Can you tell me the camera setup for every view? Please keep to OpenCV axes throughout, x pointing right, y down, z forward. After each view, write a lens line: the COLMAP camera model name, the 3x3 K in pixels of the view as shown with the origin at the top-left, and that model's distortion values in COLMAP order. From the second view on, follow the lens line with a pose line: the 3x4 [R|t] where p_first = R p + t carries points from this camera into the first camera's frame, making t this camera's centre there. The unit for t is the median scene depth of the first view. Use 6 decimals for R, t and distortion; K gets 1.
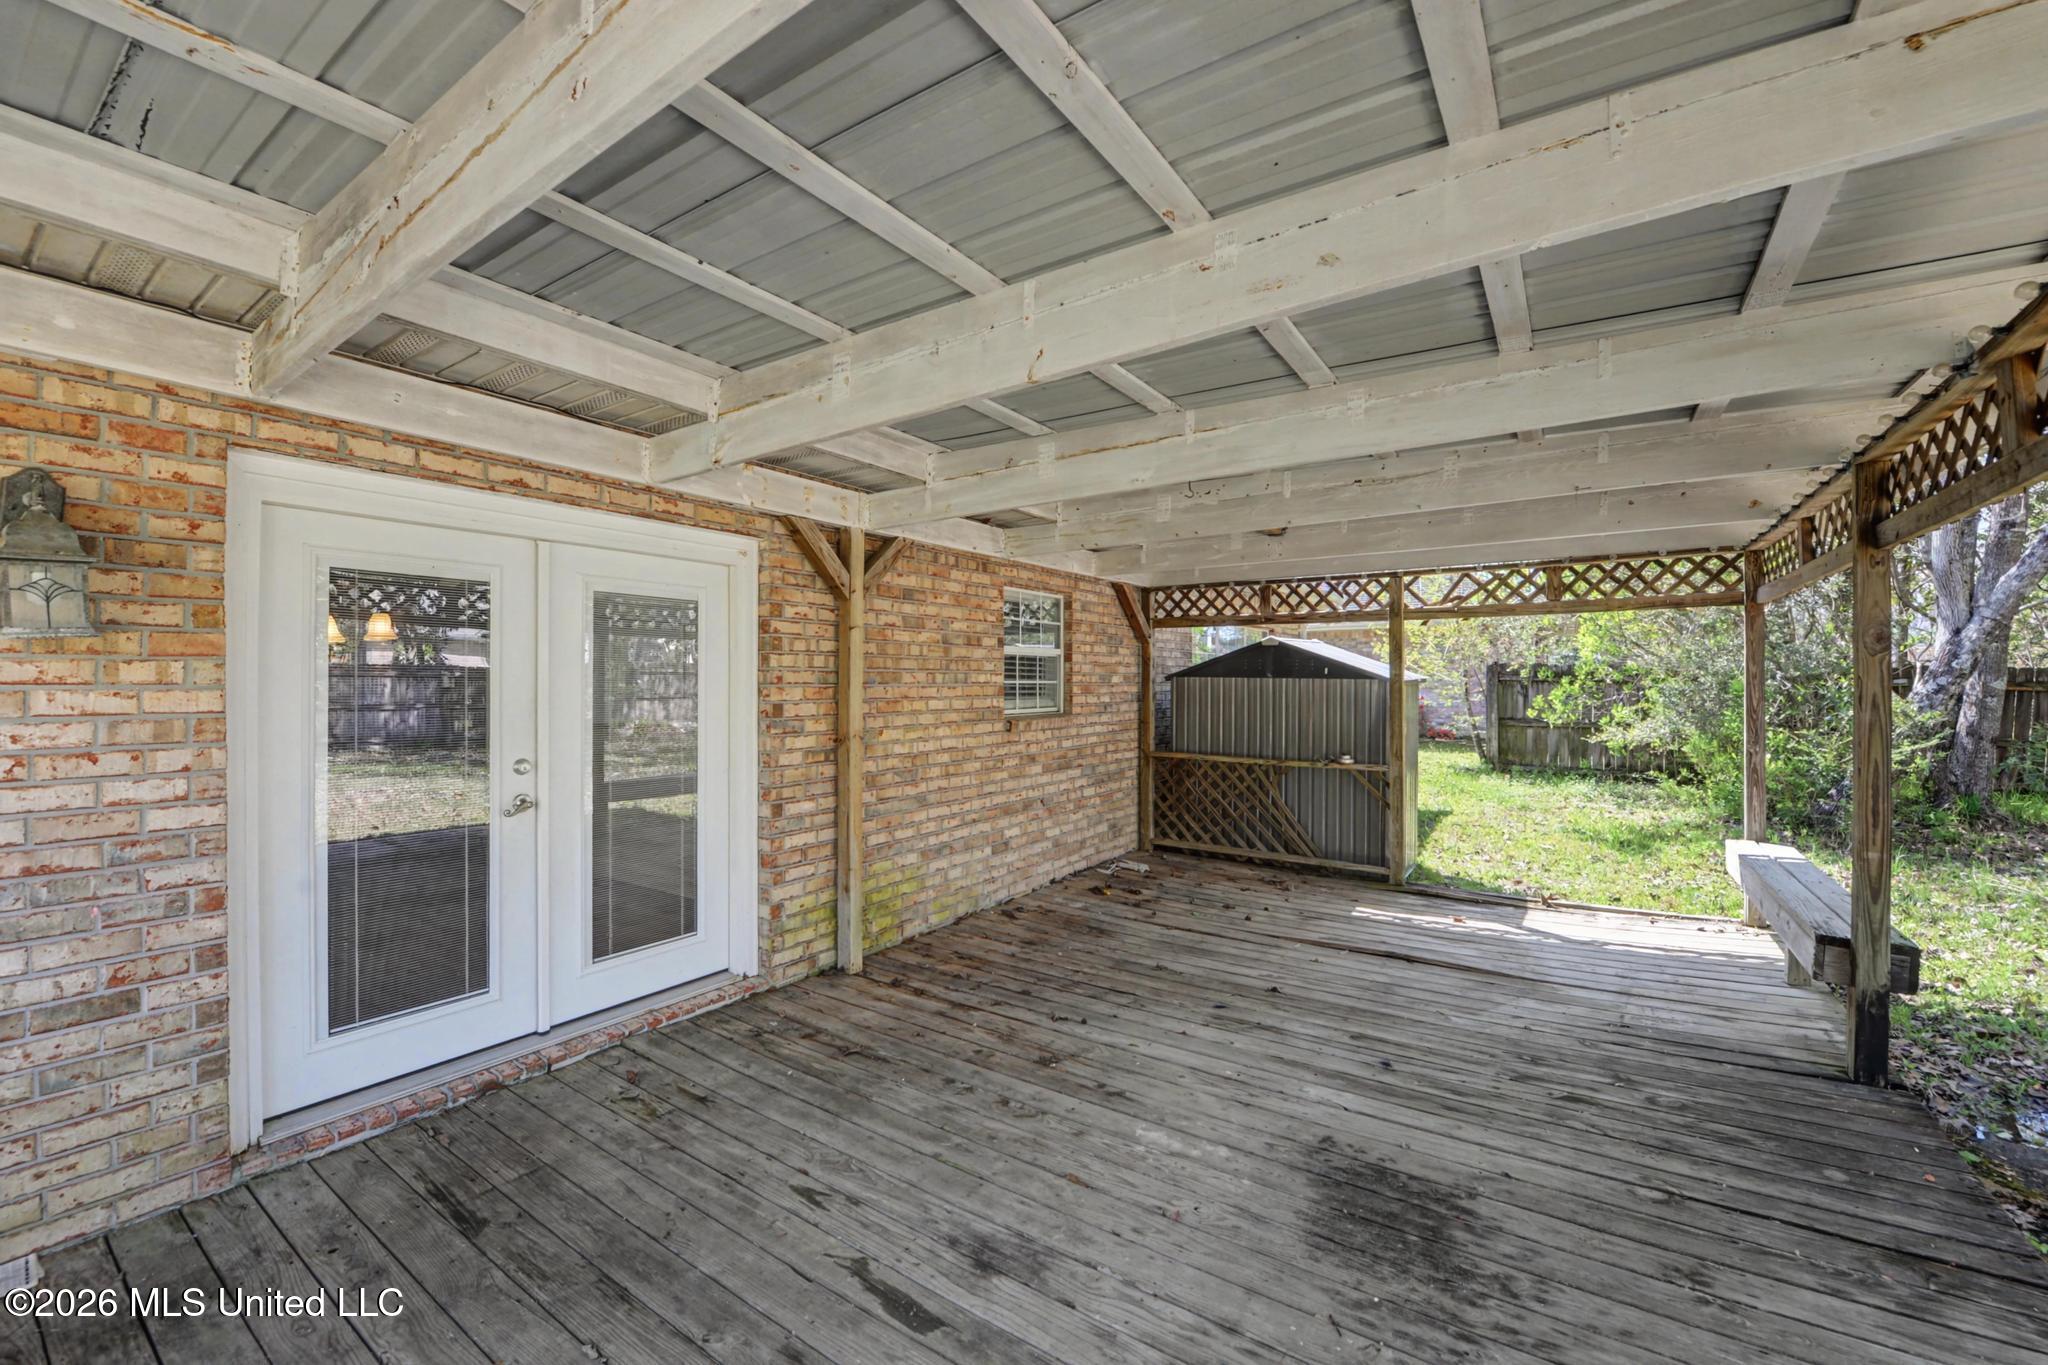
lens RADIAL K [[832.1, 0, 1017.5], [0, 832.1, 688.1], [0, 0, 1]] dist [-0.019888, -0.000110]
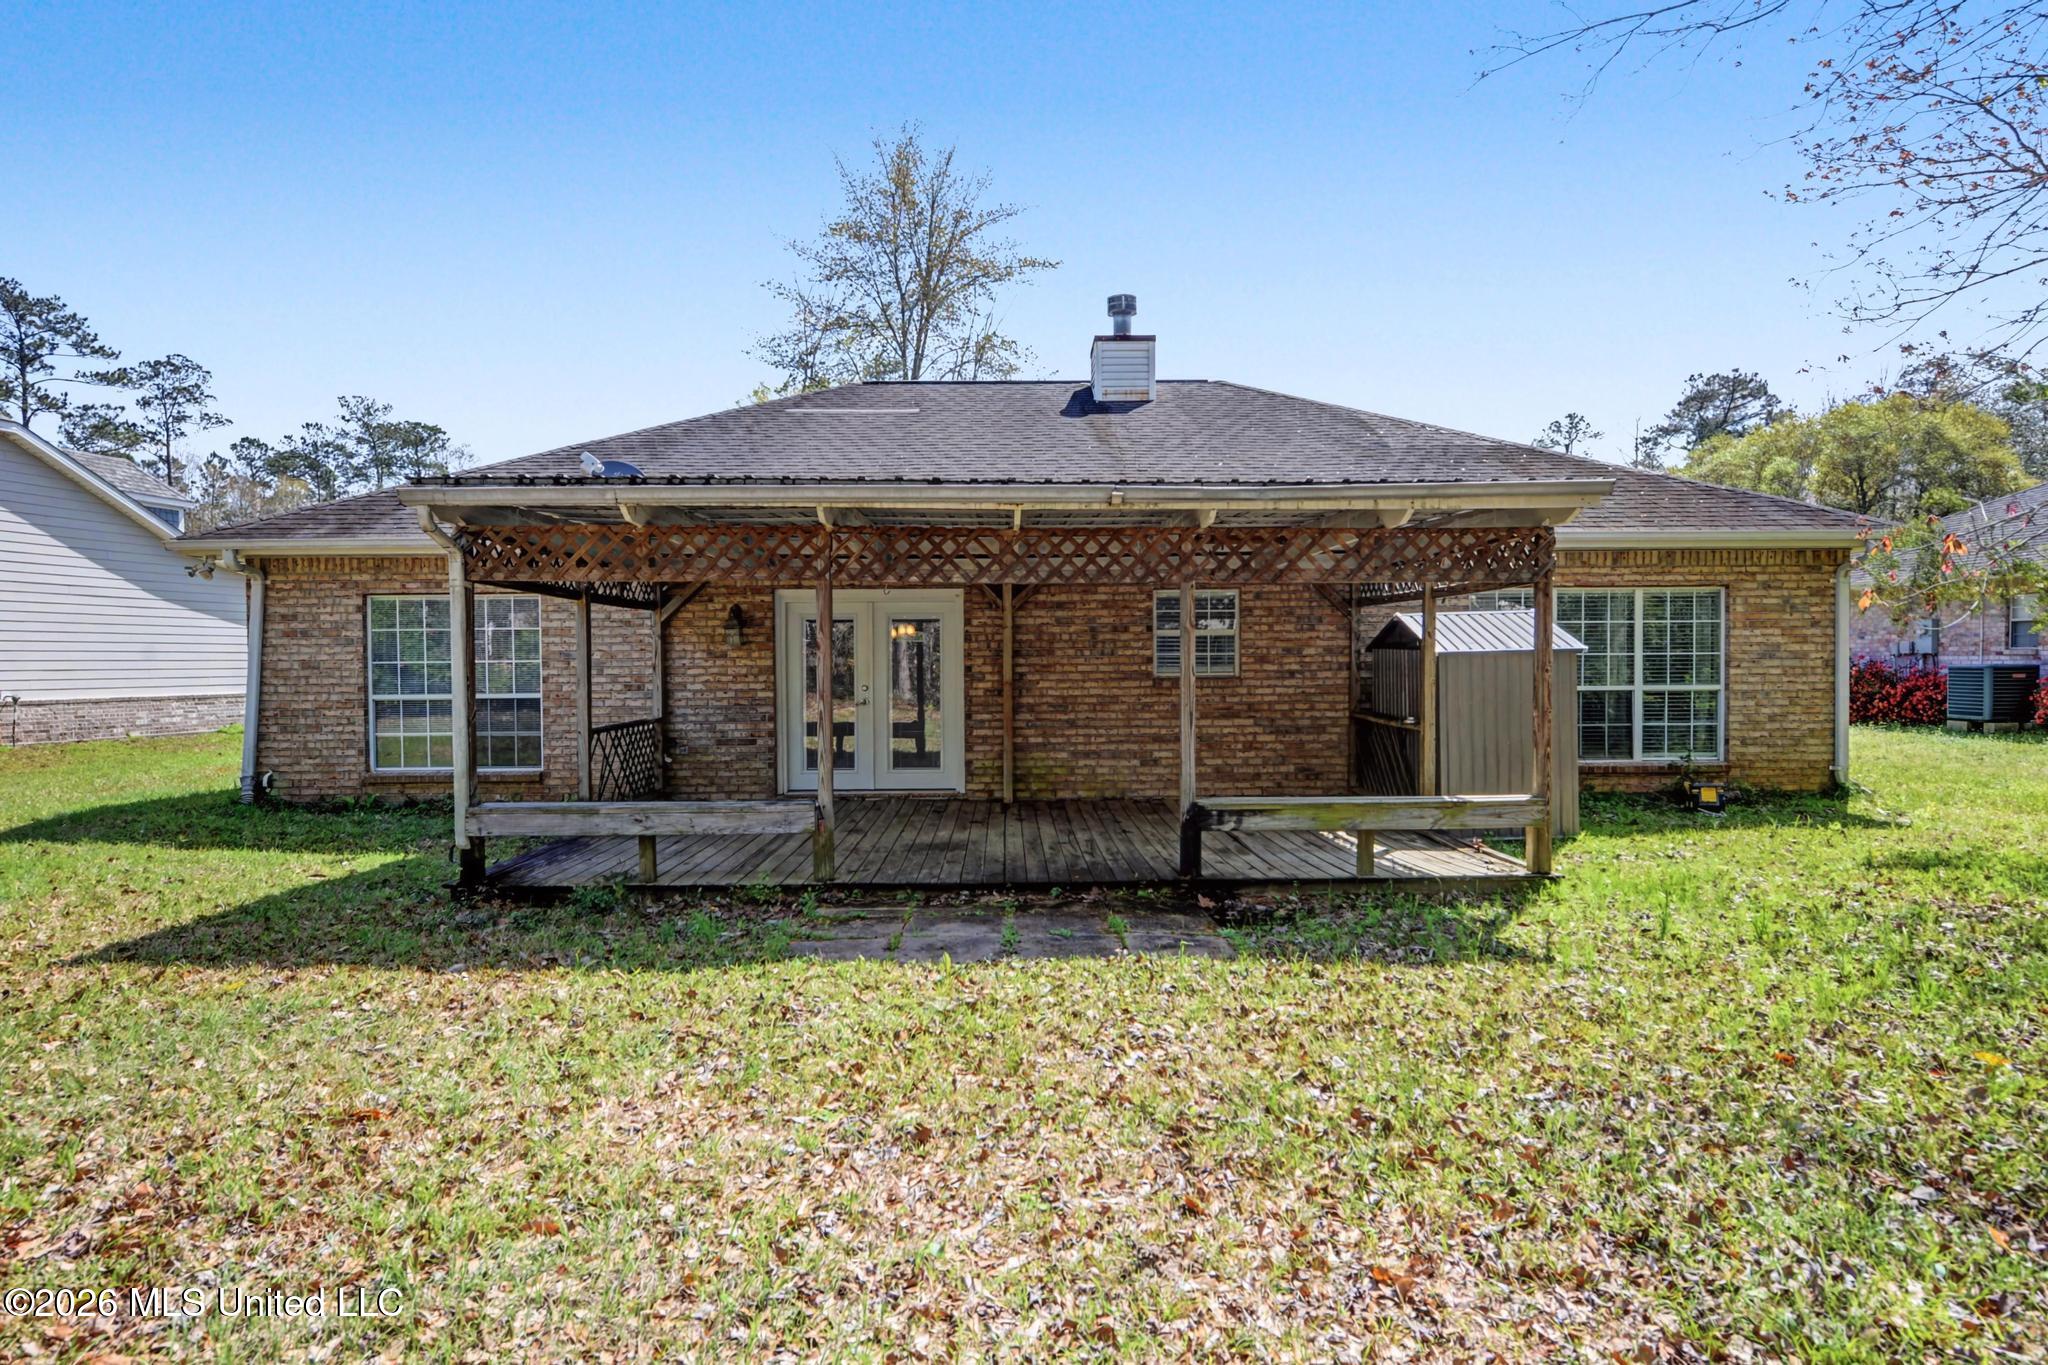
lens RADIAL K [[832.1, 0, 1017.5], [0, 832.1, 688.1], [0, 0, 1]] dist [-0.019888, -0.000110]
pose [[0.559703, 0.025150, -0.828311, 1.282177], [0.000641, 0.999526, 0.030782, 0.008242], [0.828693, -0.017759, 0.559422, -0.067728]]
